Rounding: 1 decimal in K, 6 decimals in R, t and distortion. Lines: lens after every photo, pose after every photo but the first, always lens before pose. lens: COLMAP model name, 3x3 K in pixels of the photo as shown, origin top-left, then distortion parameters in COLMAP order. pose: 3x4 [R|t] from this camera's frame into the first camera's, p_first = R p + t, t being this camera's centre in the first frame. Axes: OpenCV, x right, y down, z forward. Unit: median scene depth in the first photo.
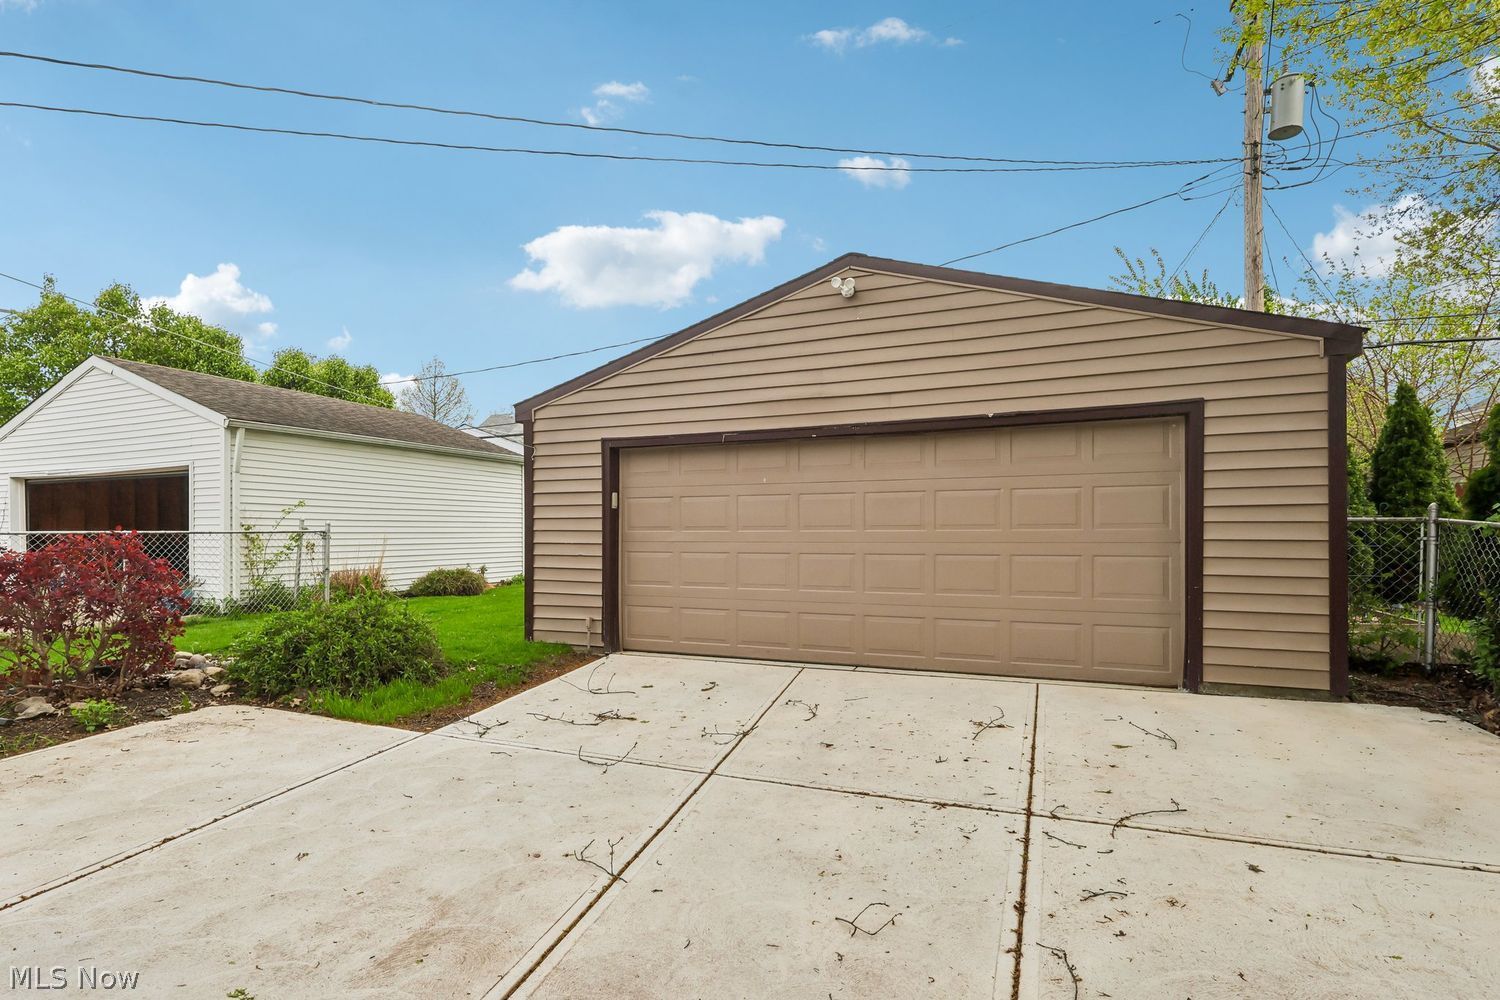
lens RADIAL K [[758.4, 0, 743.0], [0, 758.4, 522.8], [0, 0, 1]] dist [-0.001230, -0.000181]
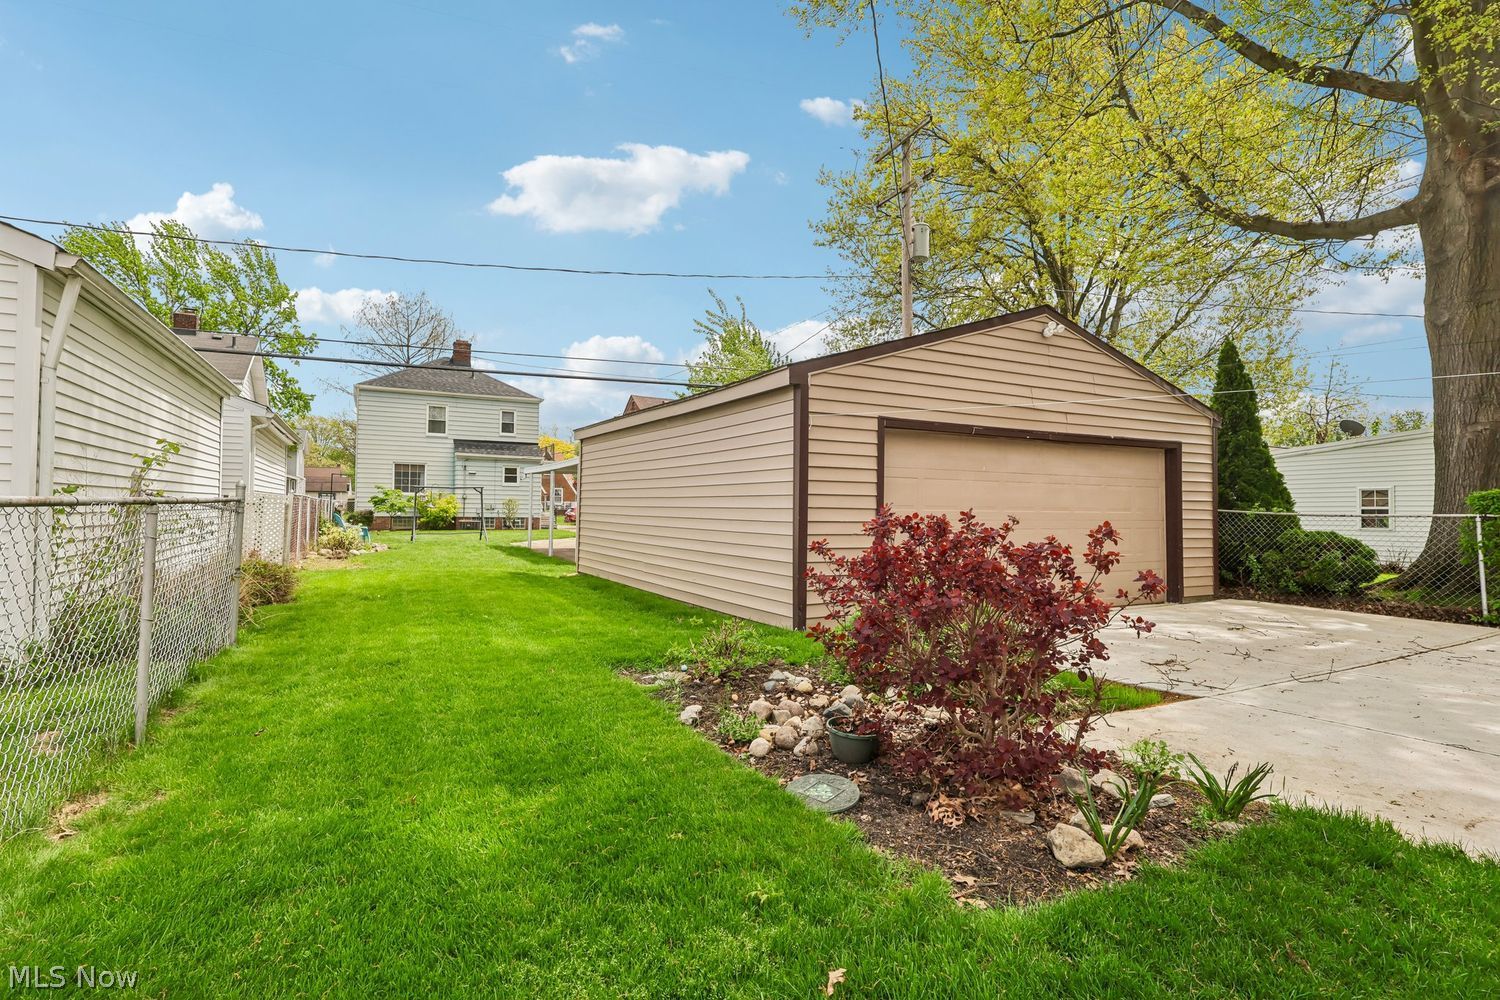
lens RADIAL K [[758.4, 0, 743.0], [0, 758.4, 522.8], [0, 0, 1]] dist [-0.001230, -0.000181]
pose [[0.613836, -0.000611, 0.789433, -1.092575], [-0.018362, 0.999718, 0.015051, 0.017488], [-0.789220, -0.023735, 0.613652, 0.529300]]
